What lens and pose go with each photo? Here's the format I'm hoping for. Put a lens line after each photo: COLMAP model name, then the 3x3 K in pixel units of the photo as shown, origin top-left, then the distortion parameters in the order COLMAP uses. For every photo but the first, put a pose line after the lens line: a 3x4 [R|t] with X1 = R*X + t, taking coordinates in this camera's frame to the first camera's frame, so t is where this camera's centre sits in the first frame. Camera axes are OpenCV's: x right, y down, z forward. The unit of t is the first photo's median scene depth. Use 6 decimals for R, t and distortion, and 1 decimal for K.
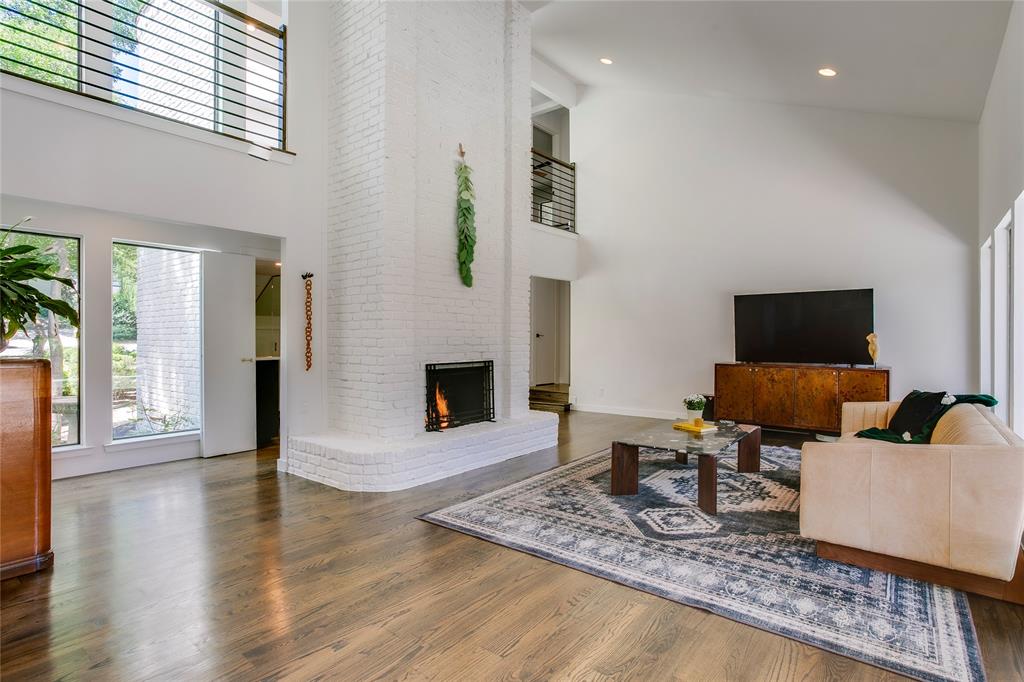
lens RADIAL K [[525.0, 0, 518.1], [0, 525.0, 335.7], [0, 0, 1]] dist [-0.022661, 0.000484]
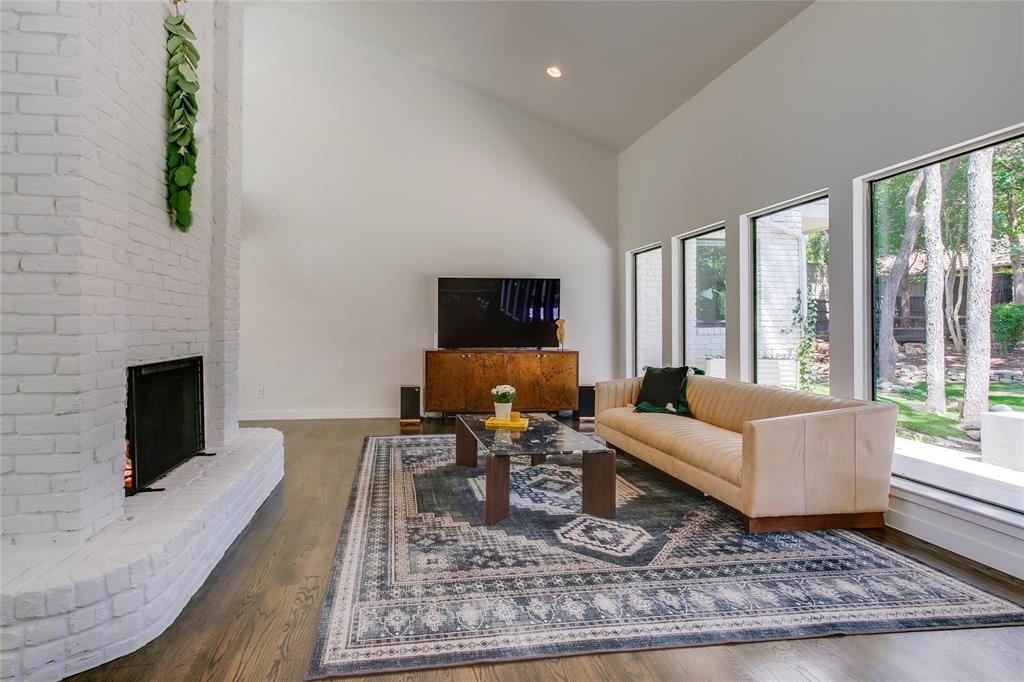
lens RADIAL K [[534.9, 0, 469.5], [0, 534.9, 320.0], [0, 0, 1]] dist [-0.001261, 0.001595]
pose [[0.696465, 0.009257, 0.717531, -0.380493], [-0.000770, 0.999926, -0.012152, 0.016305], [-0.717590, 0.007911, 0.696421, 0.456955]]
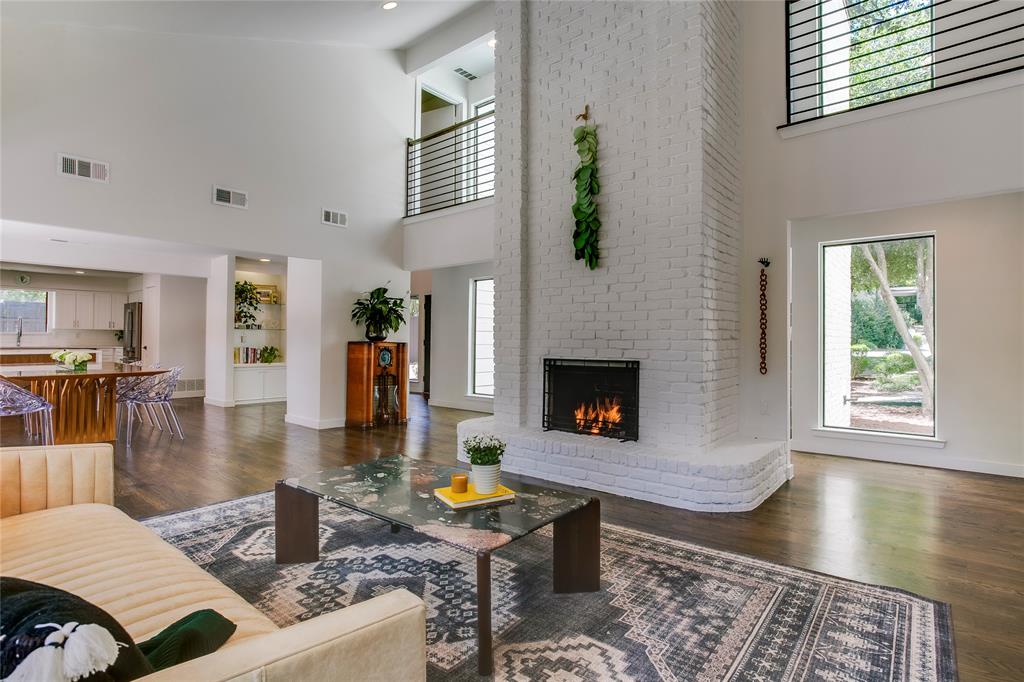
lens RADIAL K [[507.3, 0, 507.8], [0, 507.3, 335.1], [0, 0, 1]] dist [-0.058620, 0.027610]
pose [[-0.029064, -0.010925, -0.999518, 0.904806], [-0.003305, 0.999936, -0.010833, 0.025723], [0.999572, 0.002989, -0.029099, 1.136006]]
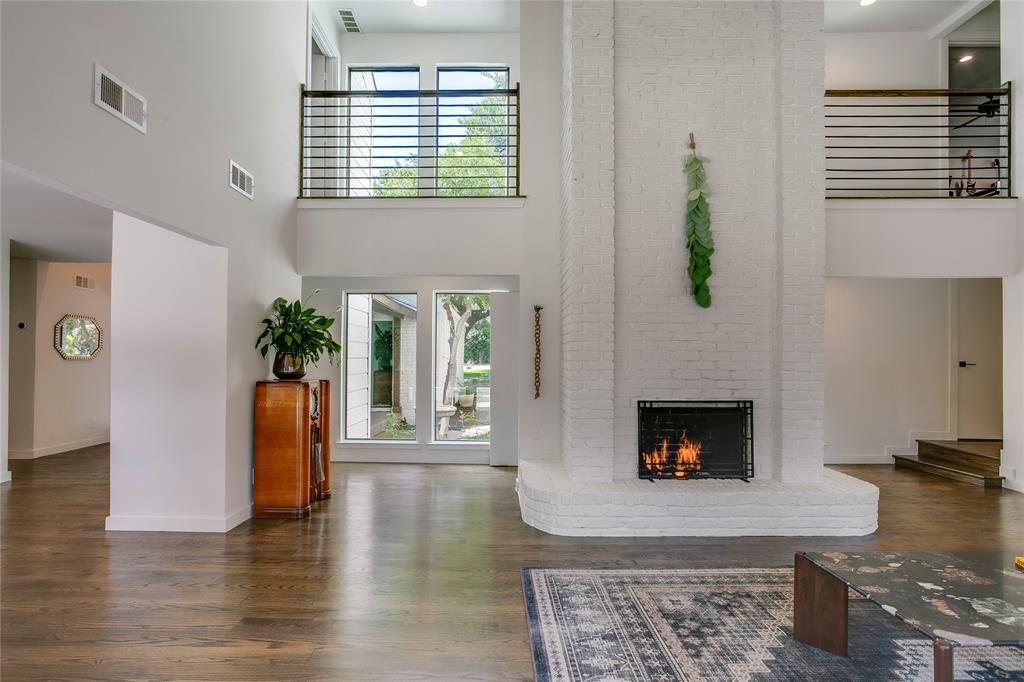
lens RADIAL K [[515.2, 0, 488.1], [0, 515.2, 348.4], [0, 0, 1]] dist [-0.048190, 0.027074]
pose [[0.609053, -0.007051, -0.793098, 0.412266], [-0.003546, 0.999926, -0.011612, -0.025237], [0.793122, 0.009885, 0.608983, 0.336693]]
